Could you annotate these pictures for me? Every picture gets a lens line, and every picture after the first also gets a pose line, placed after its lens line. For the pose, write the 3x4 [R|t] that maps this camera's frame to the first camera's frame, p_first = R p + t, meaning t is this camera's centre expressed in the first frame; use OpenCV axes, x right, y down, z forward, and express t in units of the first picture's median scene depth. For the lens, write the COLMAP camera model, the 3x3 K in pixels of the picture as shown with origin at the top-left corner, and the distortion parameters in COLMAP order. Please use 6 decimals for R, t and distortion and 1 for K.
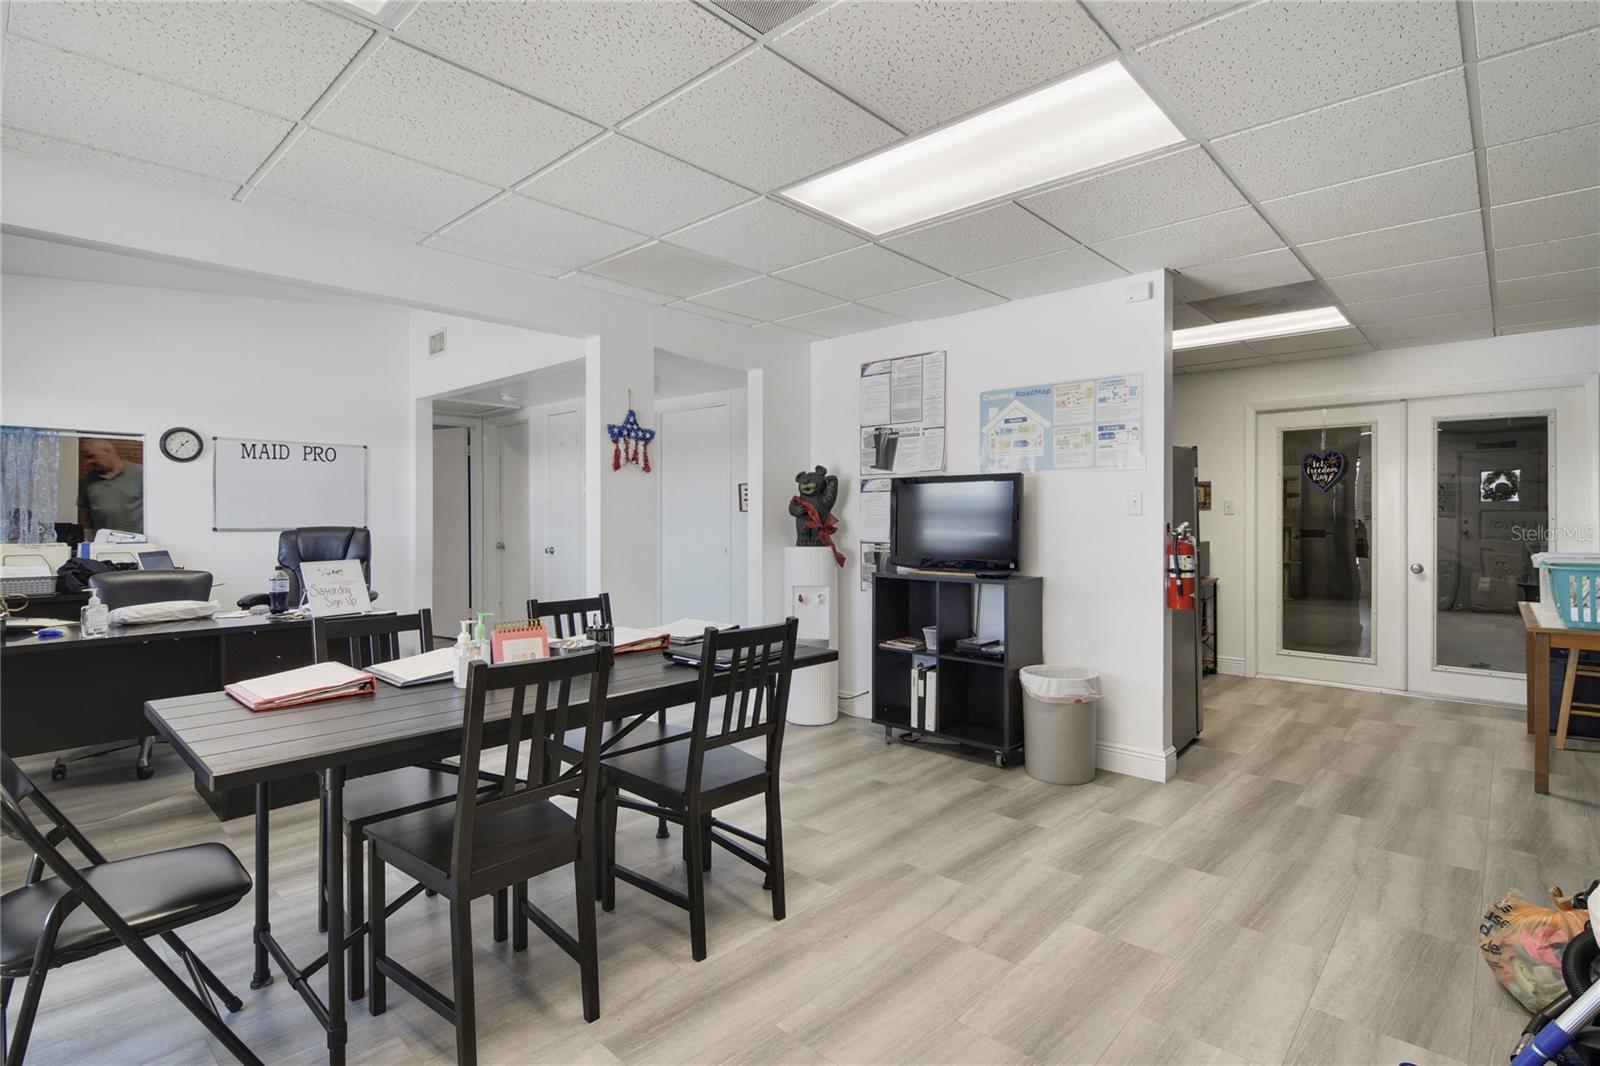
lens RADIAL K [[777.0, 0, 798.8], [0, 777.0, 522.1], [0, 0, 1]] dist [0.025180, 0.000403]
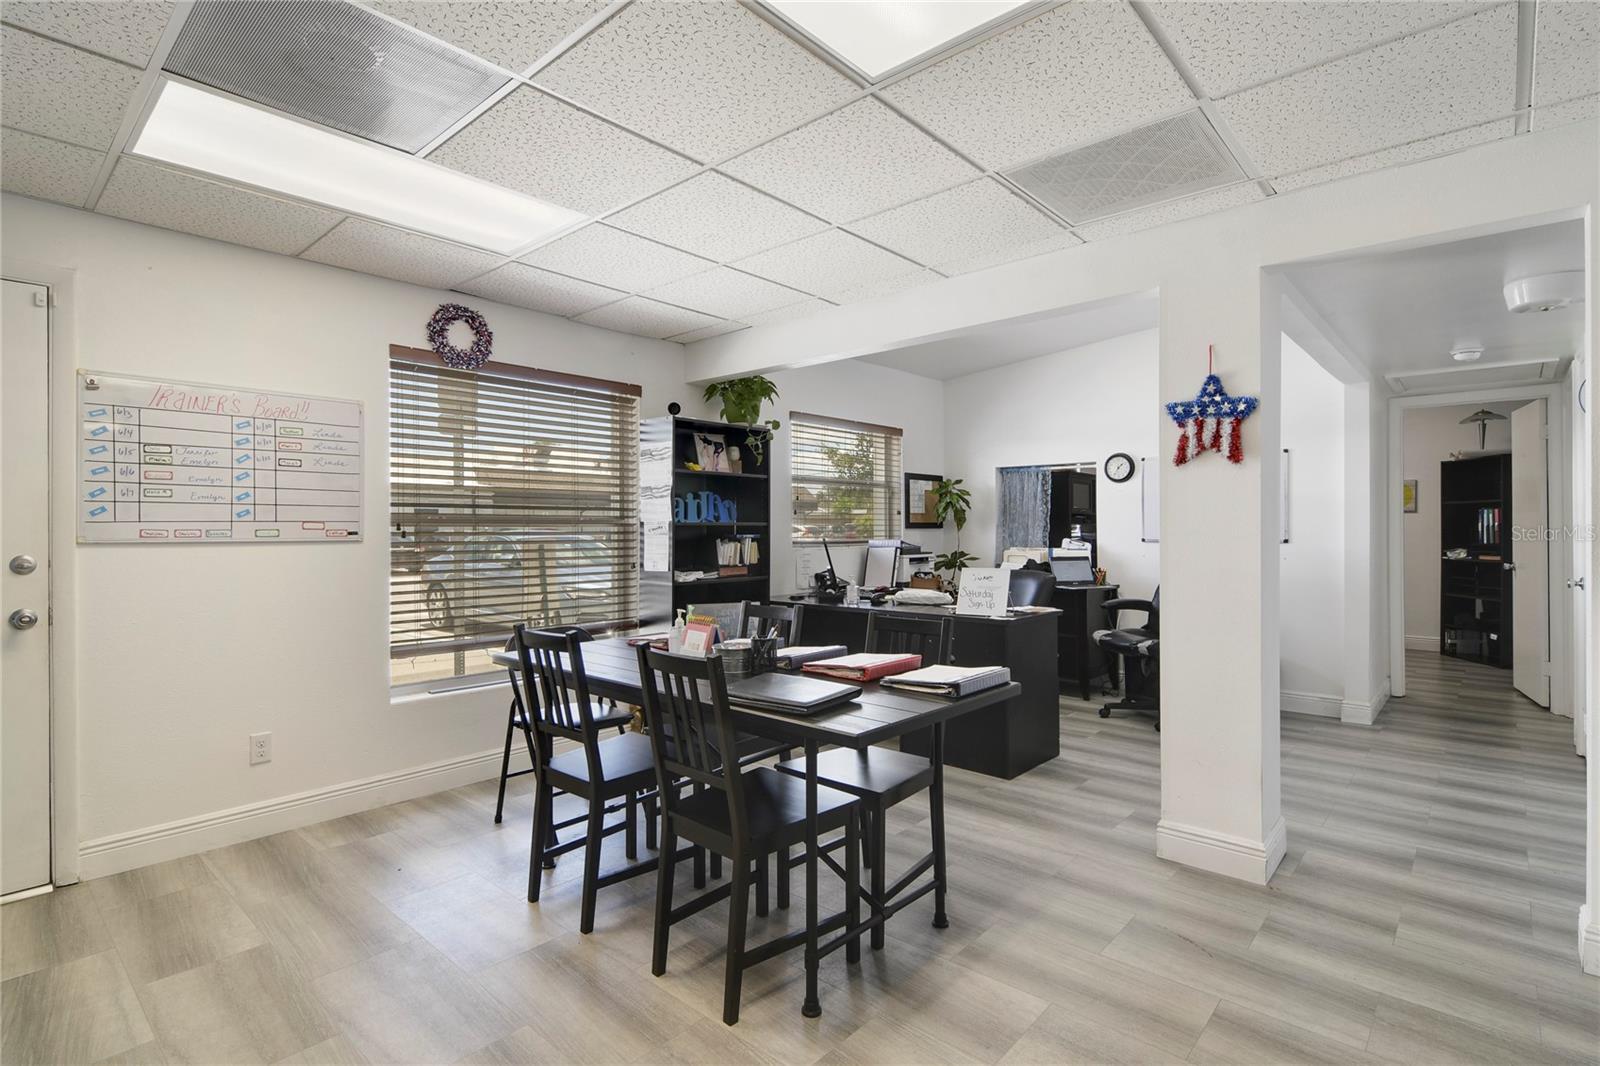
lens RADIAL K [[777.0, 0, 799.2], [0, 777.0, 532.7], [0, 0, 1]] dist [0.025180, 0.000403]
pose [[0.013257, 0.006600, -0.999890, 0.474079], [-0.006446, 0.999958, 0.006515, -0.007008], [0.999891, 0.006359, 0.013299, 0.631183]]
